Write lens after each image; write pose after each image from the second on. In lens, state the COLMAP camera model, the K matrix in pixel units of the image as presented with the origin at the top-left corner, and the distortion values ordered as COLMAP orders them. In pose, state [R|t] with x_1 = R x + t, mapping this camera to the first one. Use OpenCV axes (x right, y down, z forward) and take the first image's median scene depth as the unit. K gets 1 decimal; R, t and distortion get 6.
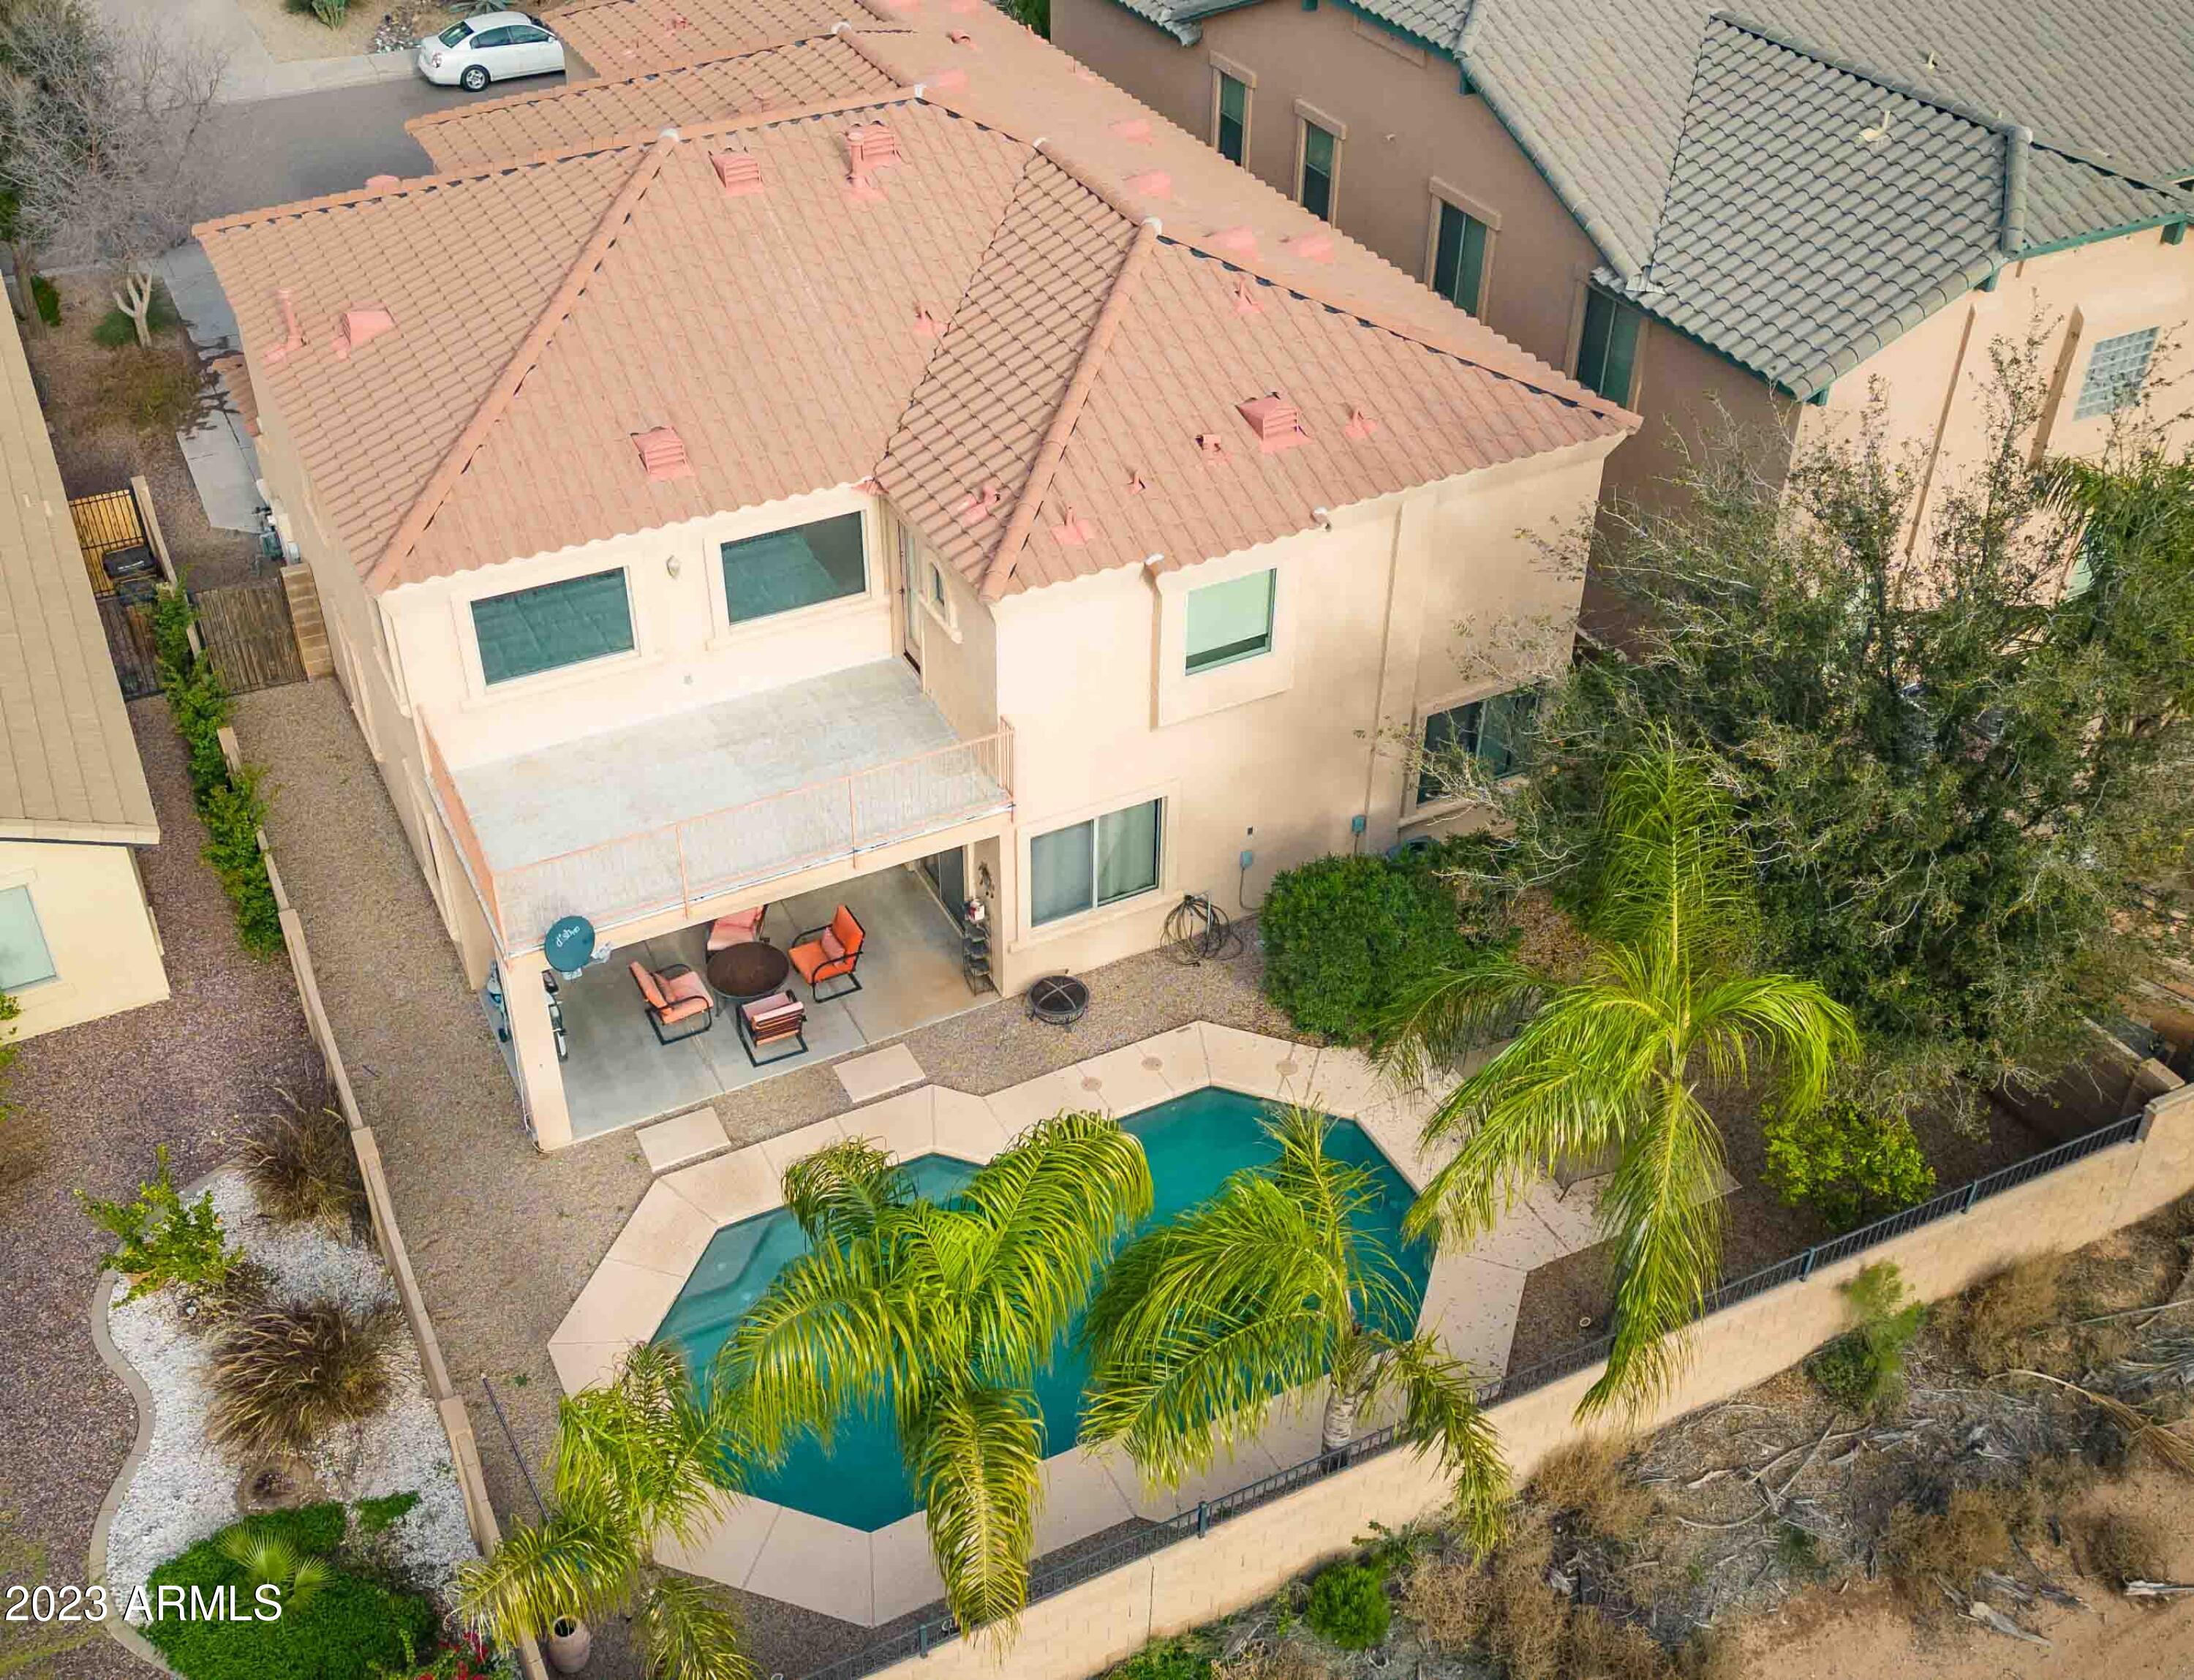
lens RADIAL K [[2209.9, 0, 1076.6], [0, 2209.9, 822.3], [0, 0, 1]] dist [0.025616, 0.000000]
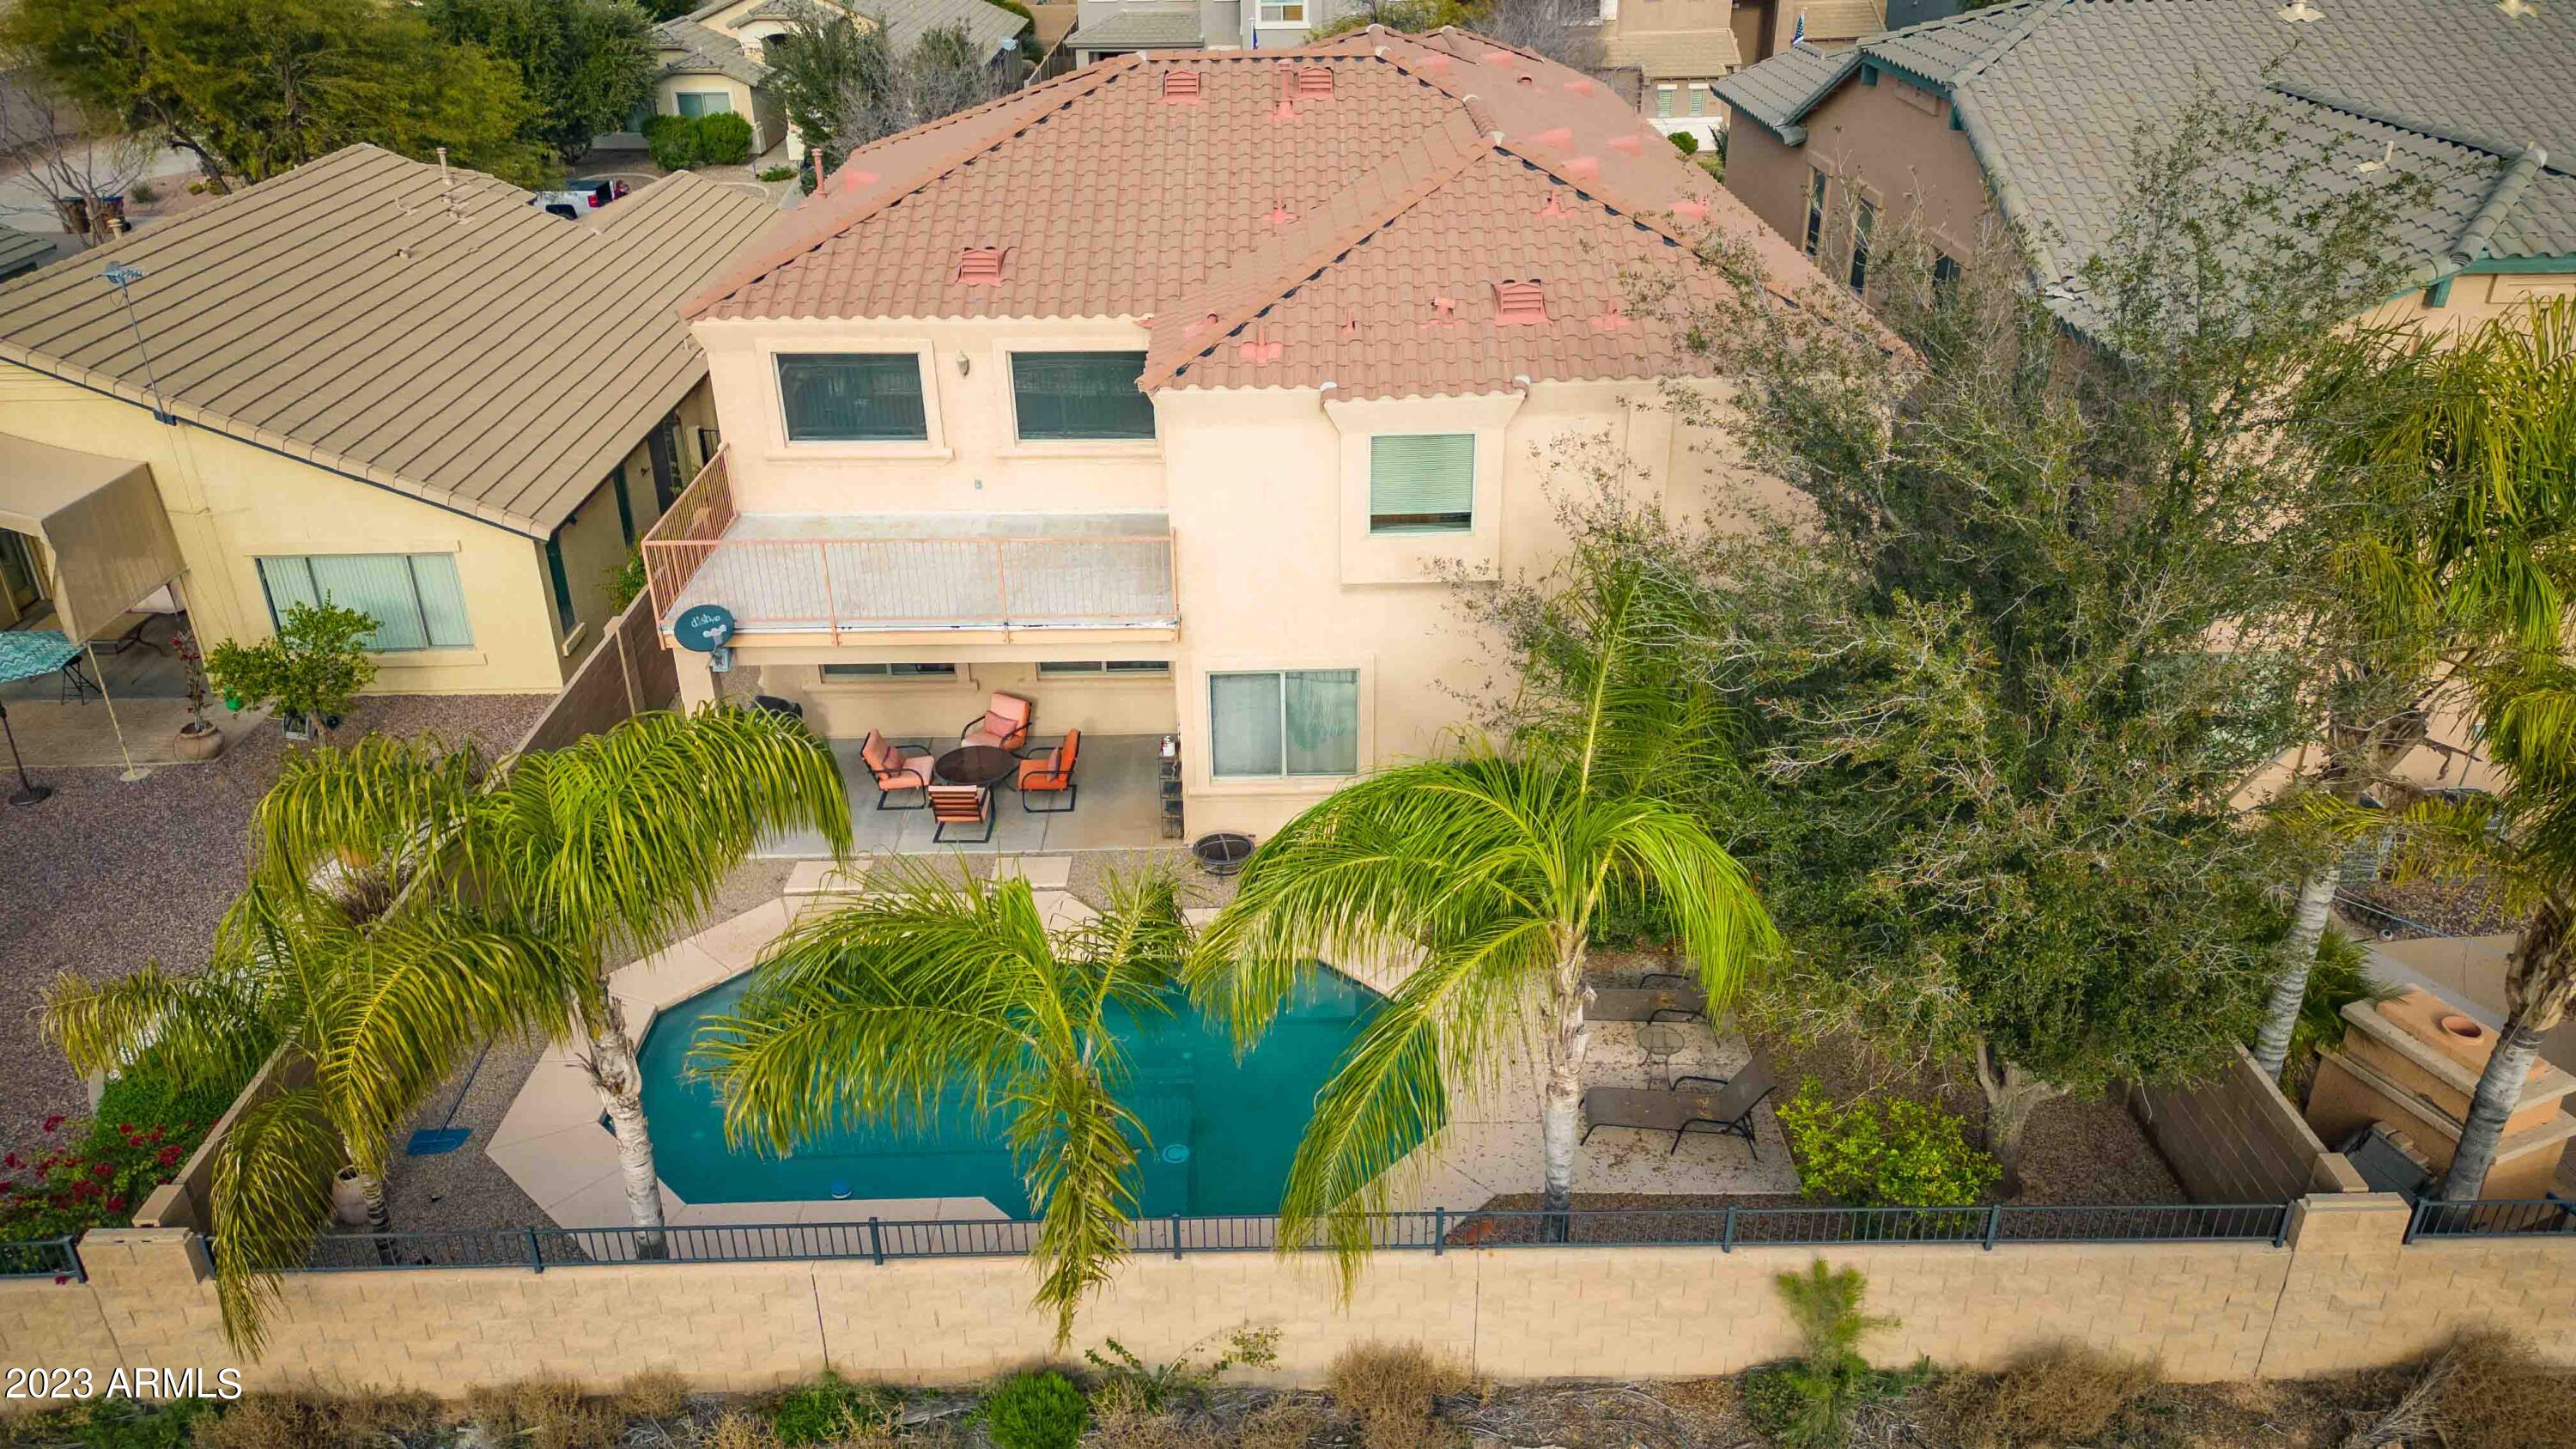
lens RADIAL K [[1823.8, 0, 1302.5], [0, 1823.8, 749.0], [0, 0, 1]] dist [0.065080, -0.050608]
pose [[0.910551, 0.199026, -0.362333, 0.337626], [-0.250338, 0.962964, -0.100159, 0.116733], [0.328979, 0.181905, 0.926652, 0.250969]]
